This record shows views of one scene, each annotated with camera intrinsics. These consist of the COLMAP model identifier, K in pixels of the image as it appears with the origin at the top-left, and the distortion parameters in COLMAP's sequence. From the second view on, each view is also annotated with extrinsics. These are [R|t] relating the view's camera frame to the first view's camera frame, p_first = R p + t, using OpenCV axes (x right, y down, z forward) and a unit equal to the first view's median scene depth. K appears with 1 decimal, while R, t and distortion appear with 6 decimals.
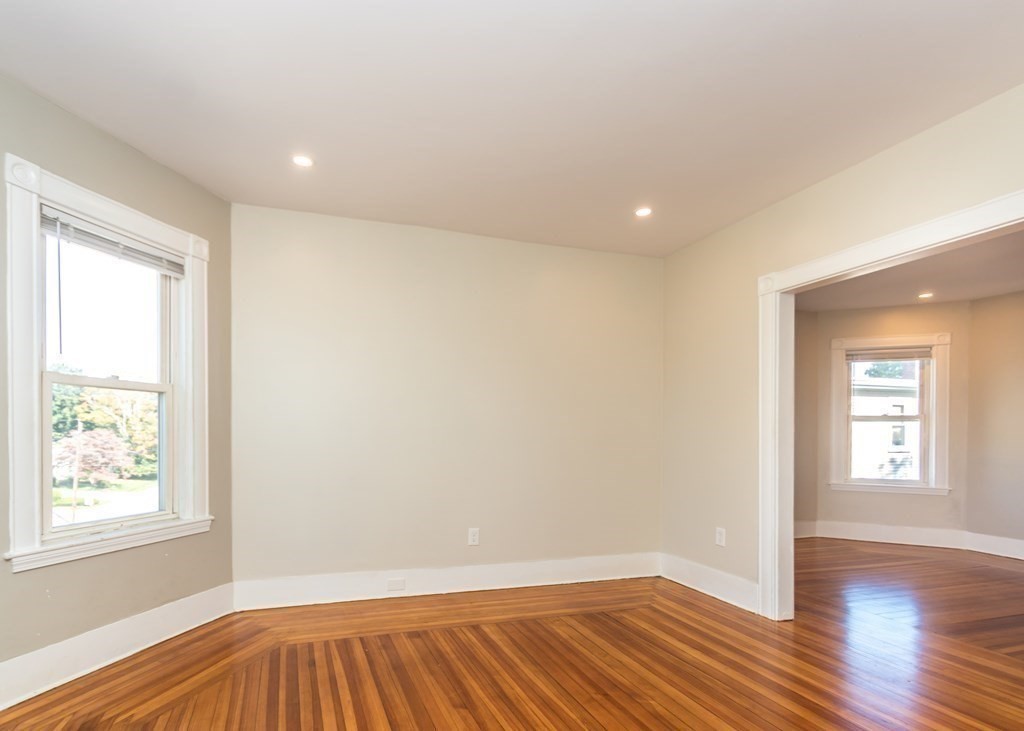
lens RADIAL K [[541.4, 0, 457.2], [0, 541.4, 445.4], [0, 0, 1]] dist [0.013810, -0.002315]
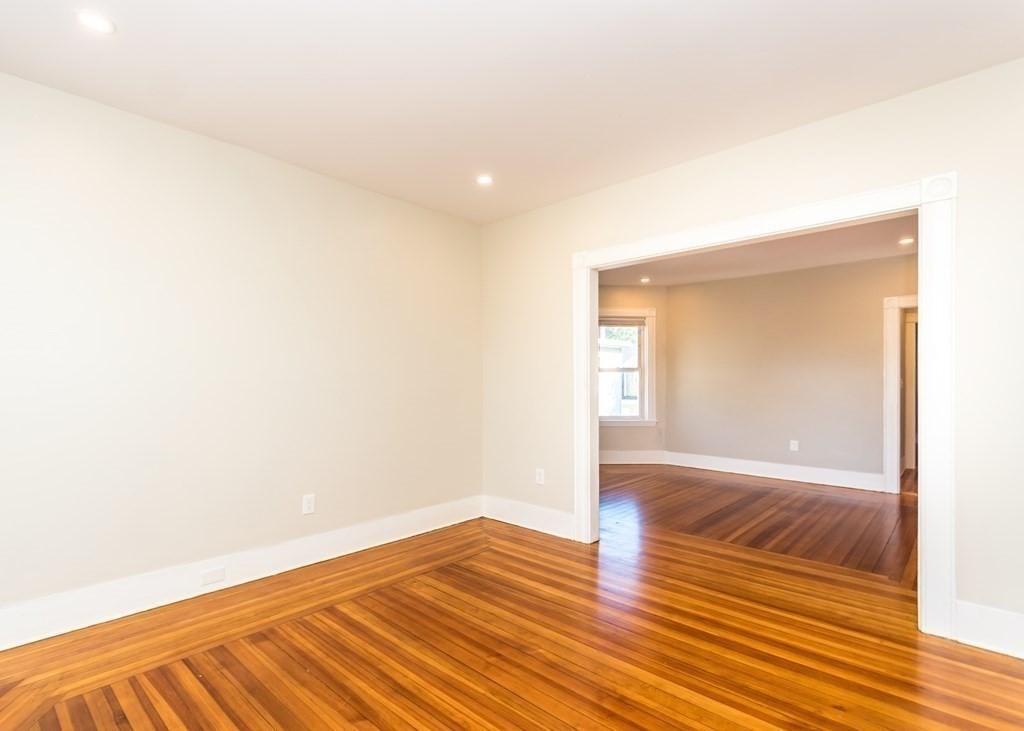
lens RADIAL K [[505.9, 0, 497.4], [0, 505.9, 386.6], [0, 0, 1]] dist [0.002288, -0.002859]
pose [[0.866418, -0.016071, 0.499060, -0.139848], [0.016759, 0.999855, 0.003103, -0.029580], [-0.499038, 0.005676, 0.866562, 0.142515]]
